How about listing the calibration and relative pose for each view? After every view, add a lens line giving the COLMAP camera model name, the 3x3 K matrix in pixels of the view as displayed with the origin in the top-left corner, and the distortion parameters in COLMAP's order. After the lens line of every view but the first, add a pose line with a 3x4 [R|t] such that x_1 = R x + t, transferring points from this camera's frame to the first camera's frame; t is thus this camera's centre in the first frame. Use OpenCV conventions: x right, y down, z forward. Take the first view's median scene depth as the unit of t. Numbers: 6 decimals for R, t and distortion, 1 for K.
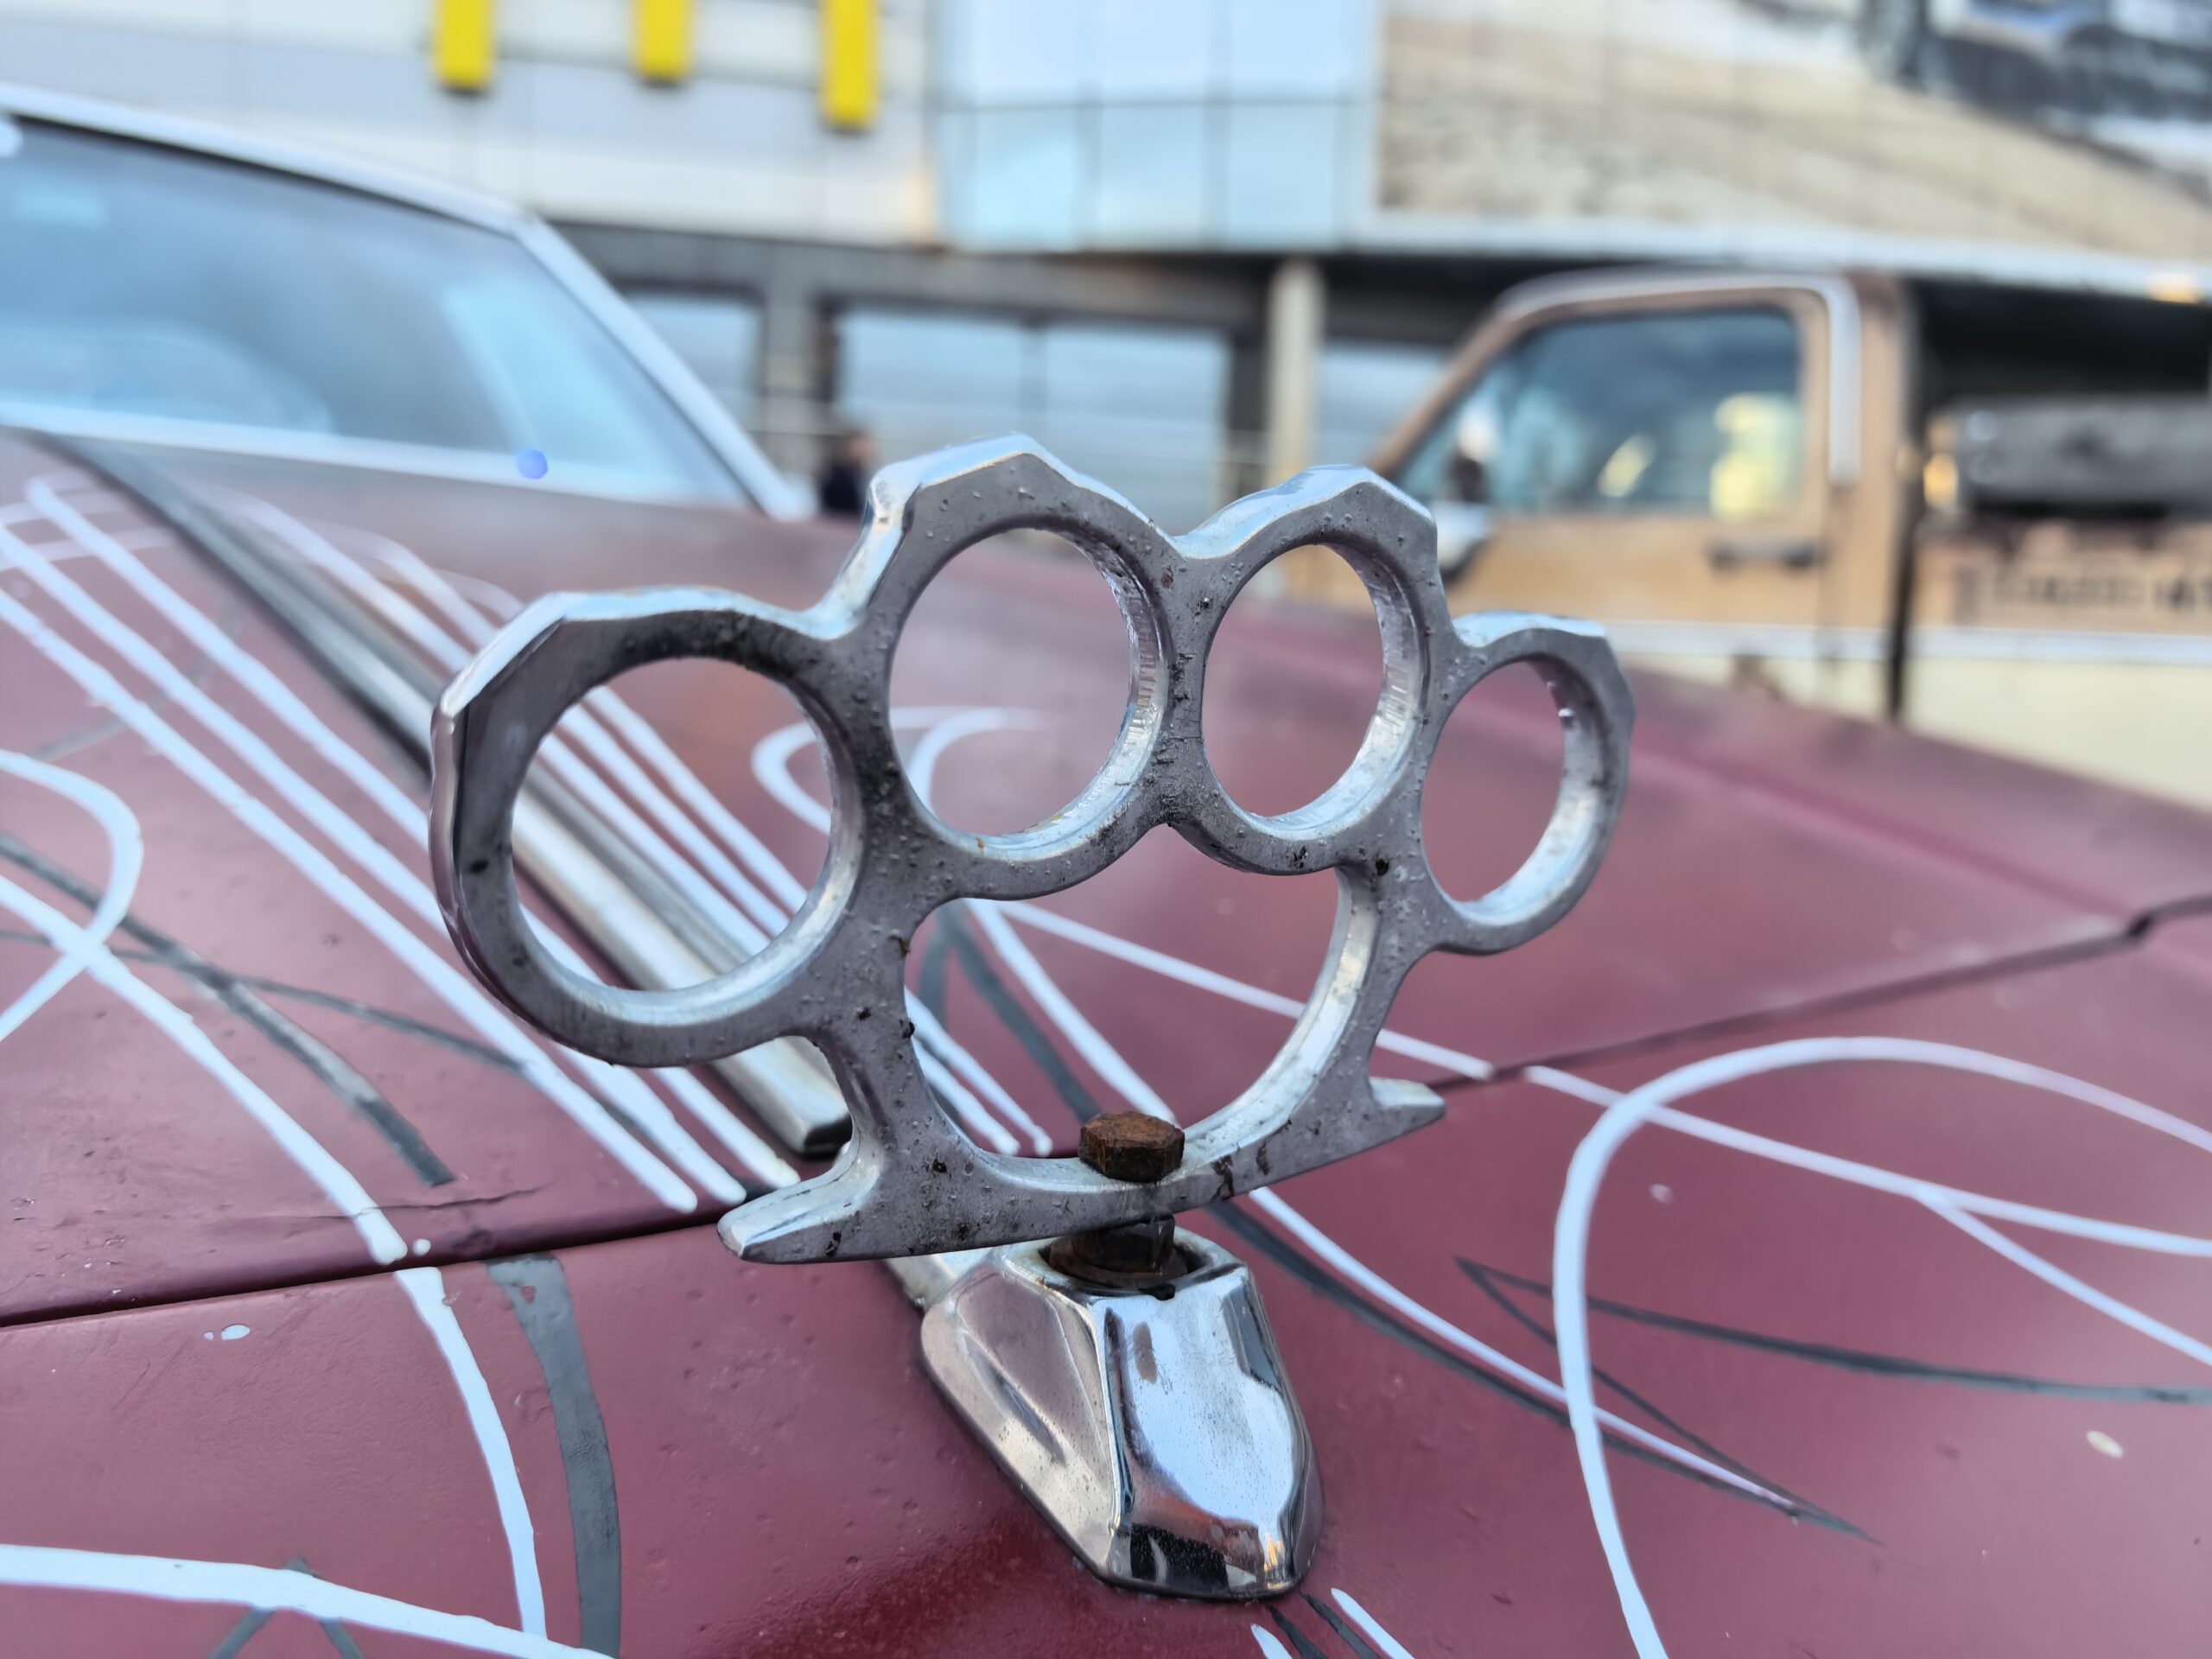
lens RADIAL K [[1696.9, 0, 1106.0], [0, 1696.9, 829.5], [0, 0, 1]] dist [-0.033057, -0.077876]
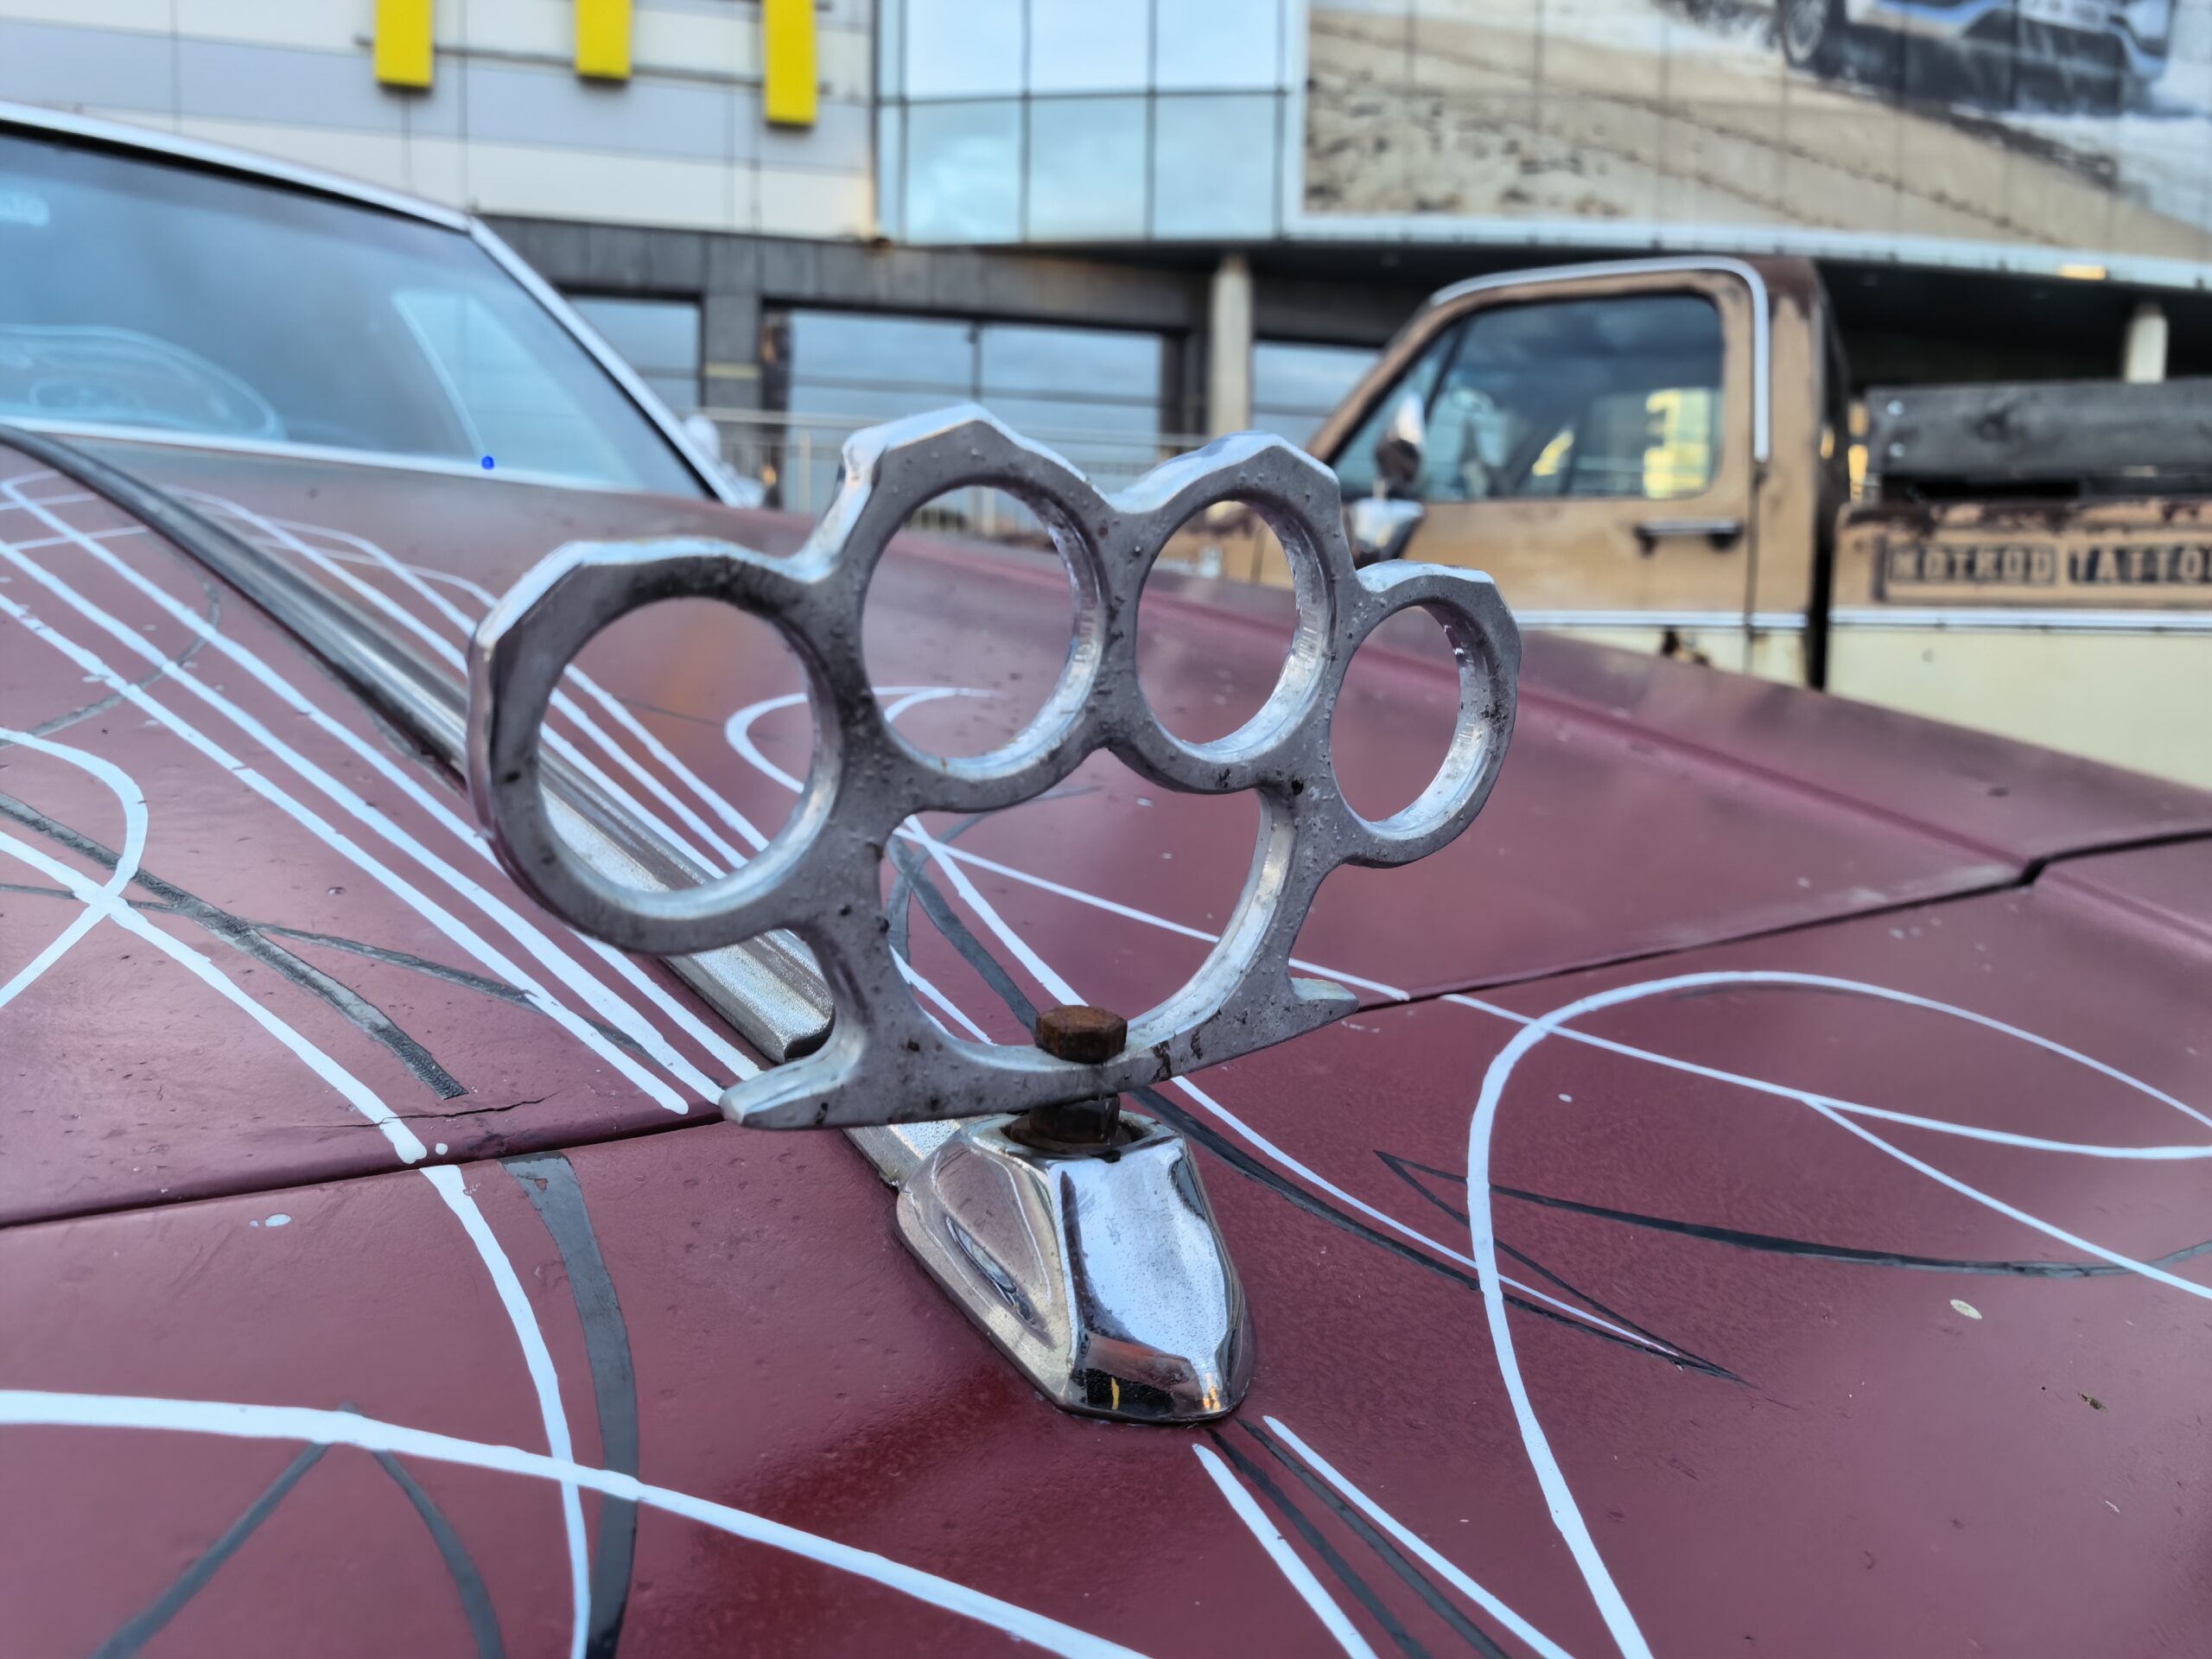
lens RADIAL K [[1667.6, 0, 1106.0], [0, 1667.6, 829.5], [0, 0, 1]] dist [0.007015, -0.134565]
pose [[0.999380, -0.017600, 0.030505, 0.000343], [0.017427, 0.999831, 0.005928, 0.042288], [-0.030604, -0.005393, 0.999517, -0.113713]]
